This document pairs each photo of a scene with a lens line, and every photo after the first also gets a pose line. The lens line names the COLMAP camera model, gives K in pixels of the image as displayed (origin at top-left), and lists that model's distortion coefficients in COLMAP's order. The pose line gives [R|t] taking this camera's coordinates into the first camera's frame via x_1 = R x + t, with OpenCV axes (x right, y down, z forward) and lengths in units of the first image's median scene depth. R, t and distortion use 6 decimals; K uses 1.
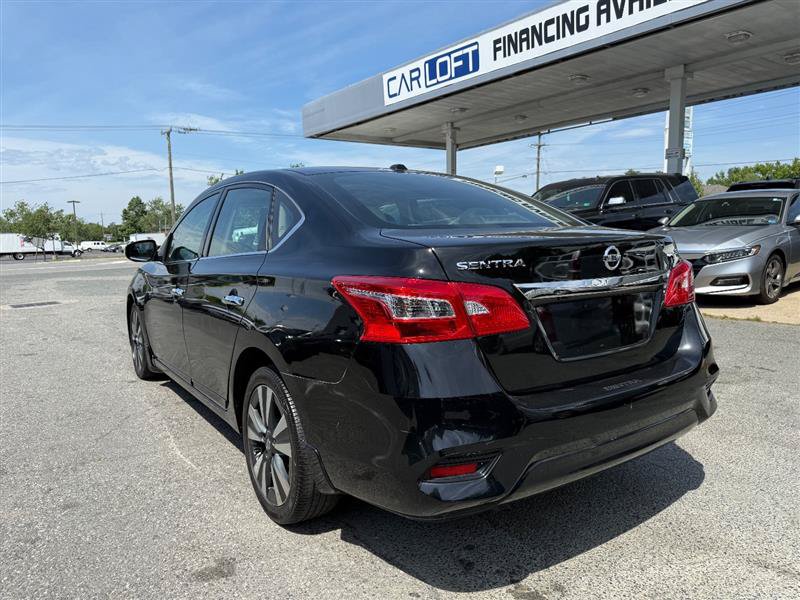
lens RADIAL K [[582.1, 0, 406.3], [0, 582.1, 302.7], [0, 0, 1]] dist [0.013450, -0.009130]
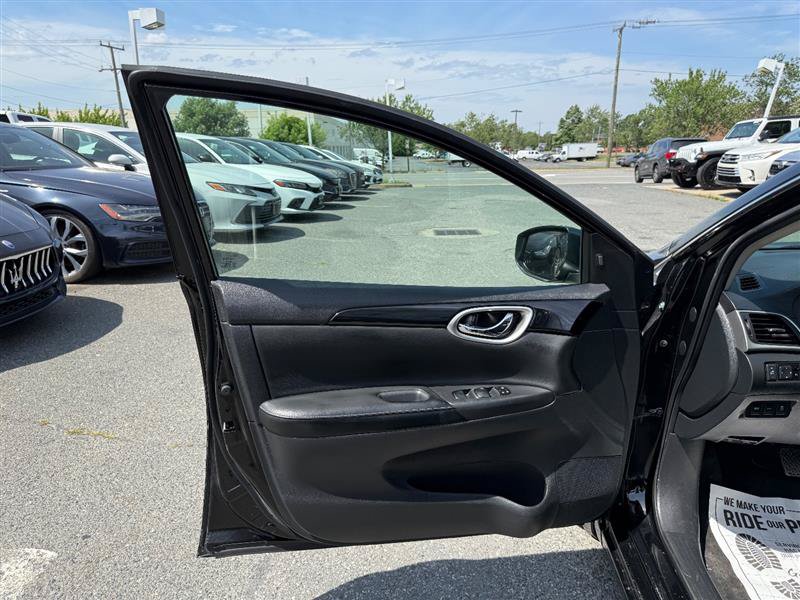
lens RADIAL K [[569.4, 0, 393.7], [0, 569.4, 297.0], [0, 0, 1]] dist [0.010929, -0.014399]
pose [[0.753786, 0.189353, -0.629247, -0.137911], [-0.095027, 0.978929, 0.180745, -0.047879], [0.650212, -0.076447, 0.755897, 0.266049]]
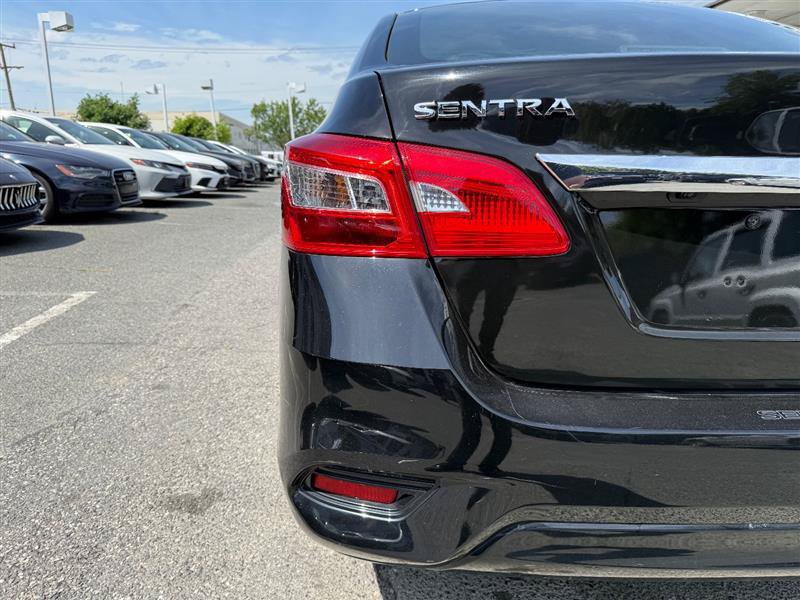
lens RADIAL K [[582.1, 0, 394.5], [0, 582.1, 313.4], [0, 0, 1]] dist [0.013450, -0.009130]
pose [[0.839079, 0.164452, -0.518558, 0.065964], [-0.083634, 0.980878, 0.175740, 0.003819], [0.537543, -0.104090, 0.836787, 0.100850]]
